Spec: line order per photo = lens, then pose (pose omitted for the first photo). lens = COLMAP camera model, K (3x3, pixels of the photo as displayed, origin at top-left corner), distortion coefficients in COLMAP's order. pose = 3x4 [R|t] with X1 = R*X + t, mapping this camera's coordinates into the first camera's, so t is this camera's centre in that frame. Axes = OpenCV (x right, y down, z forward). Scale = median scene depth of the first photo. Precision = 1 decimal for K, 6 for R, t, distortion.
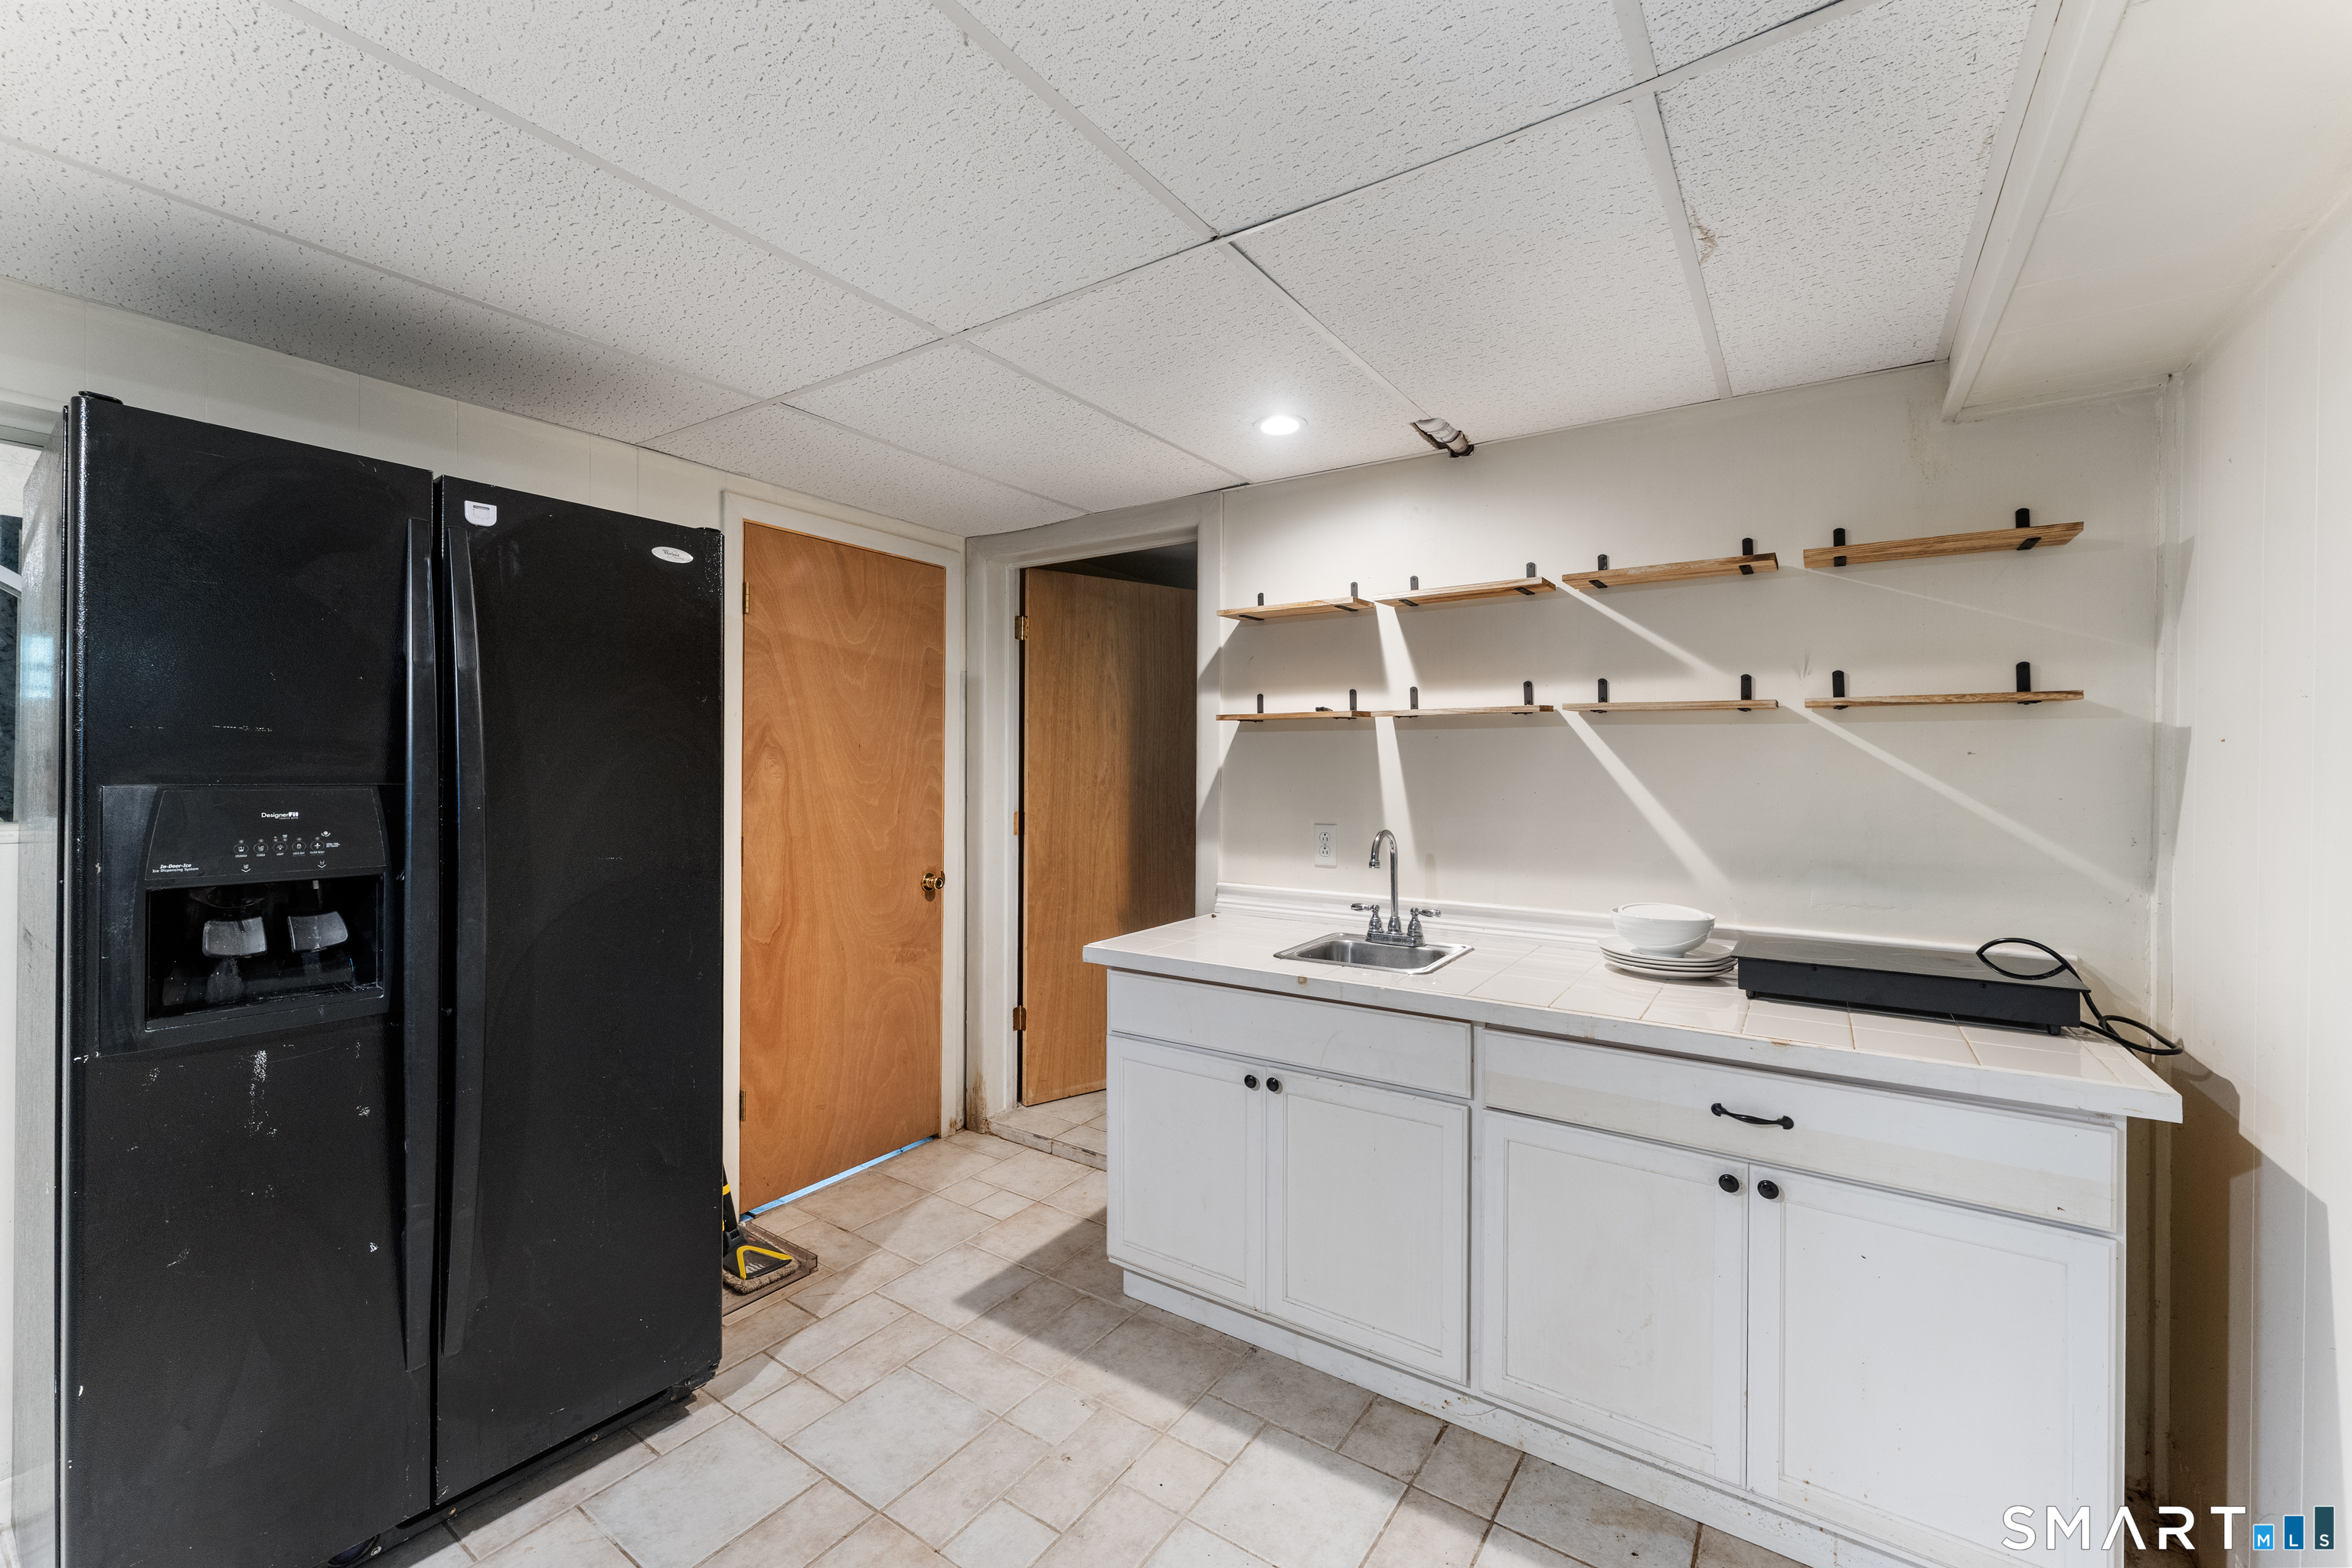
lens RADIAL K [[953.2, 0, 1176.3], [0, 953.2, 759.2], [0, 0, 1]] dist [0.002464, -0.004041]
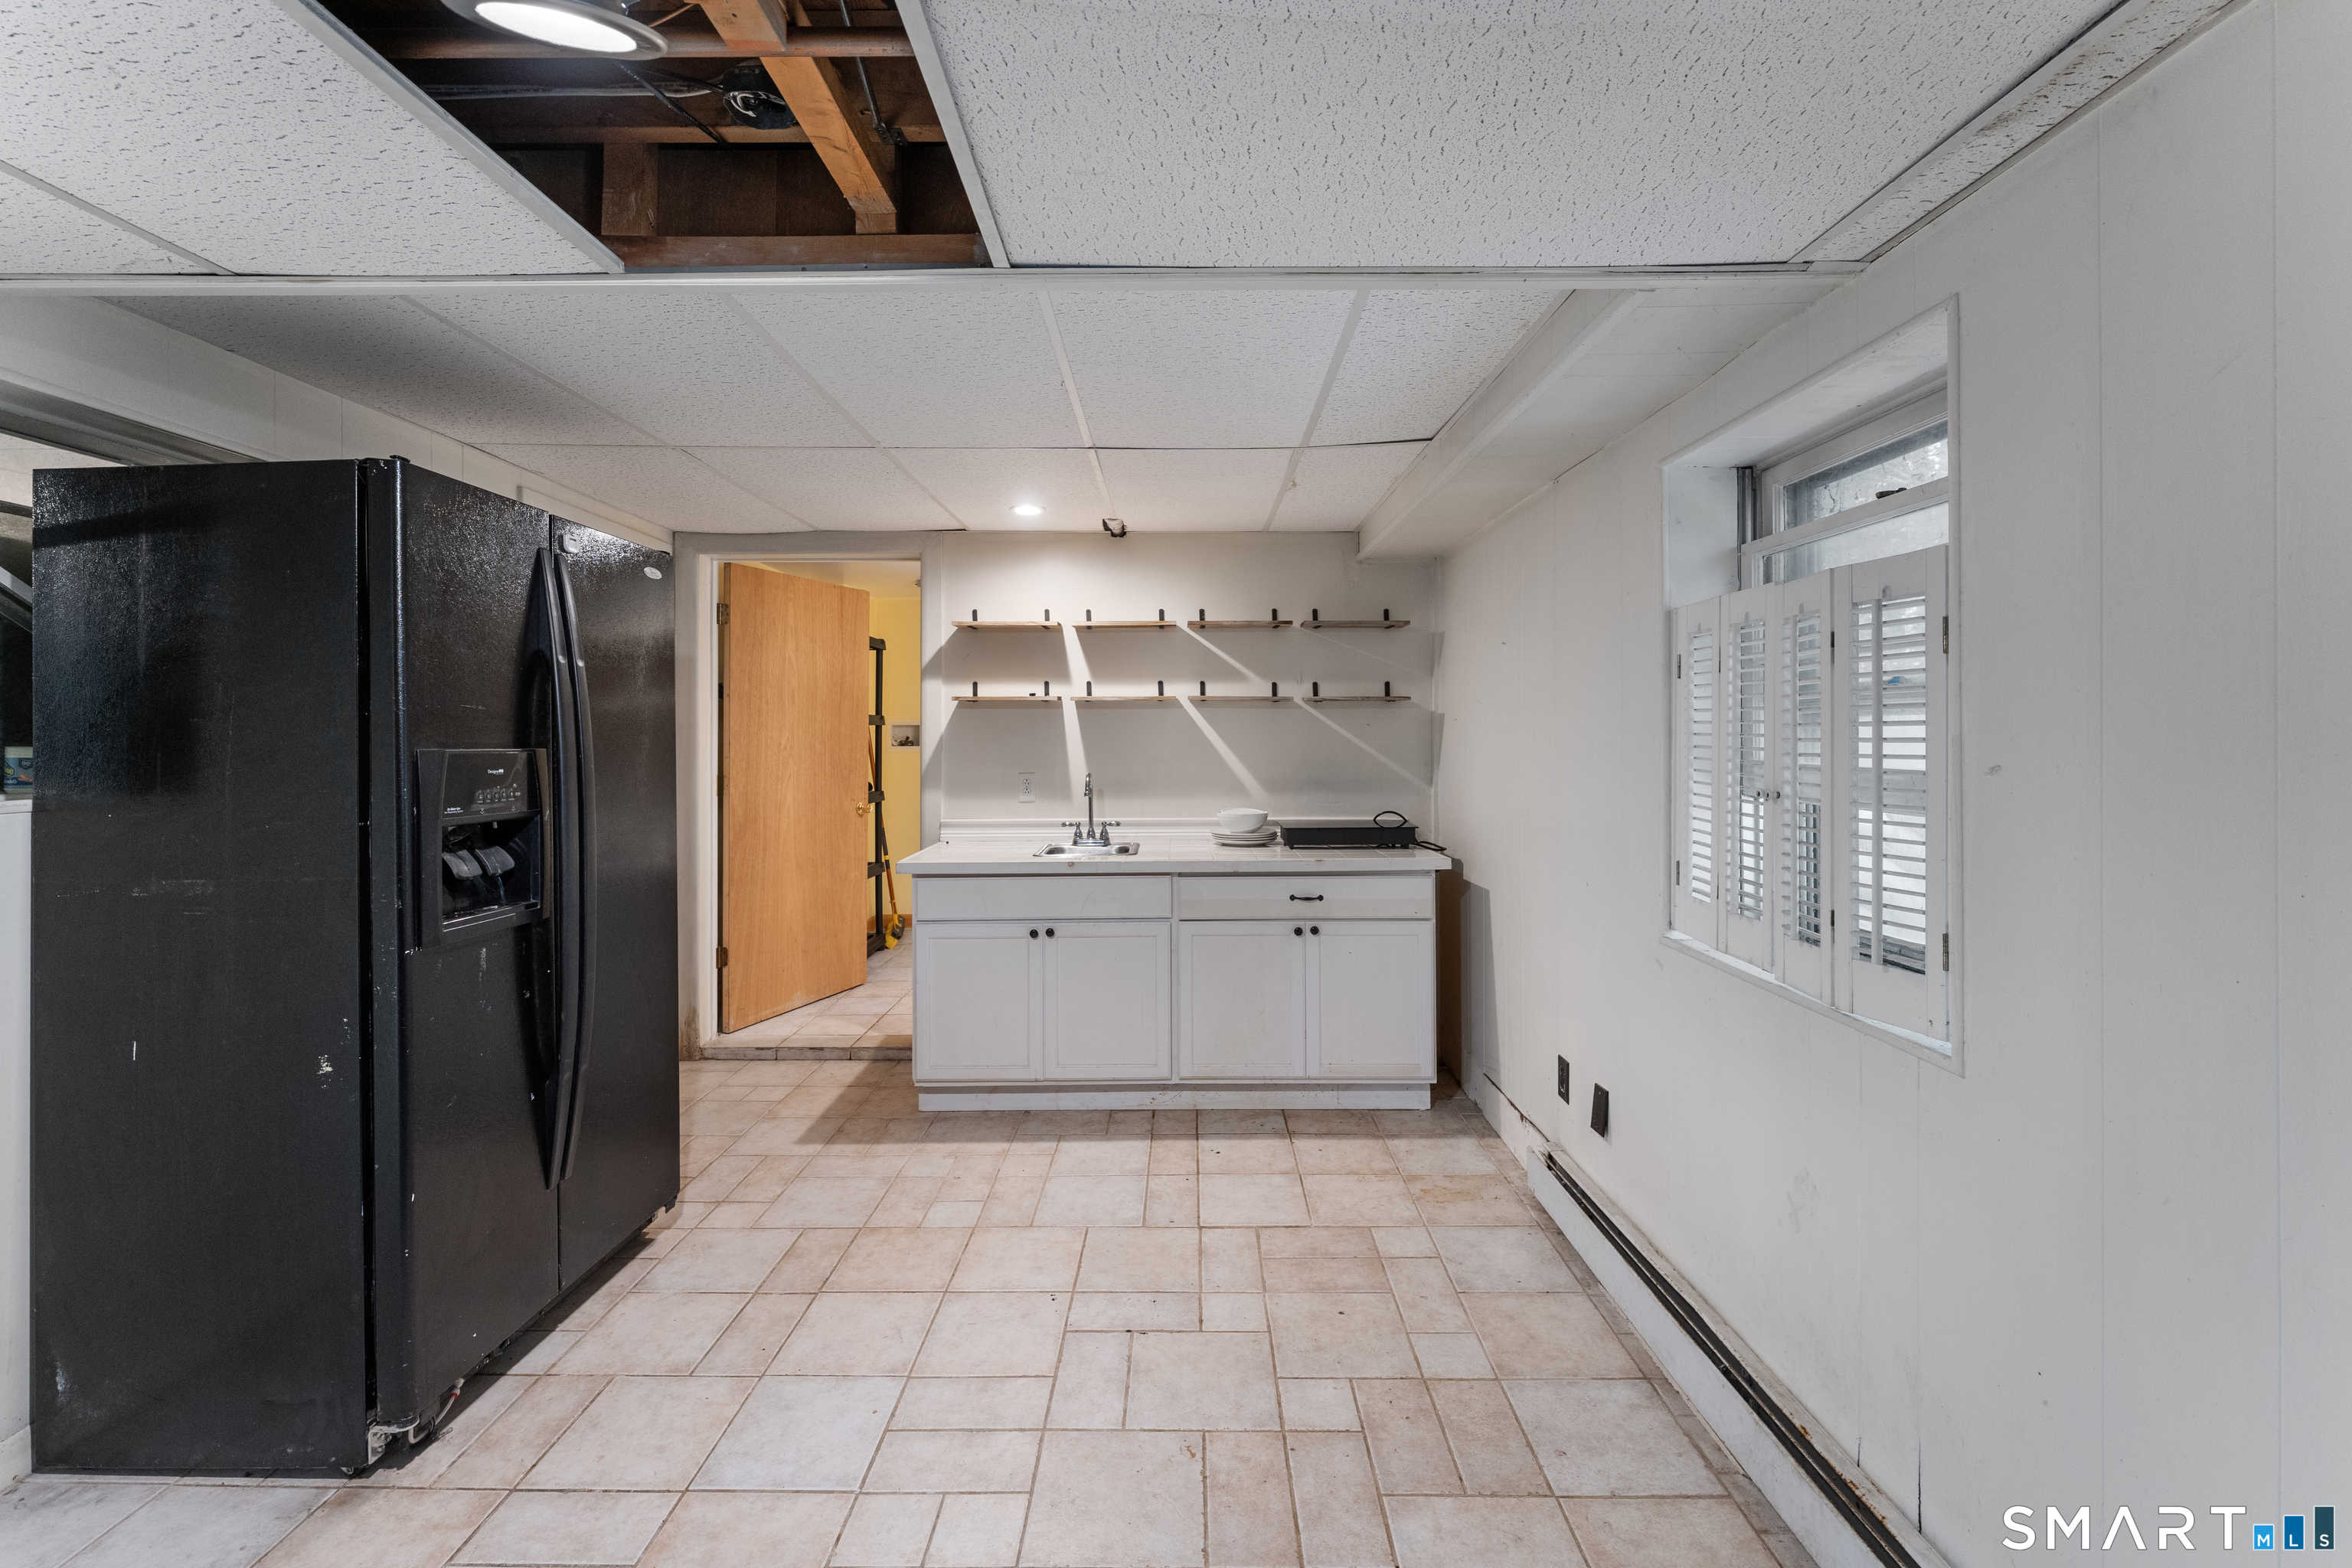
lens RADIAL K [[959.7, 0, 1177.5], [0, 959.7, 711.7], [0, 0, 1]] dist [-0.001874, -0.000357]
pose [[0.828077, 0.007803, 0.560560, -0.618995], [0.003174, 0.999822, -0.018606, 0.002203], [-0.560605, 0.017186, 0.827905, -0.450707]]
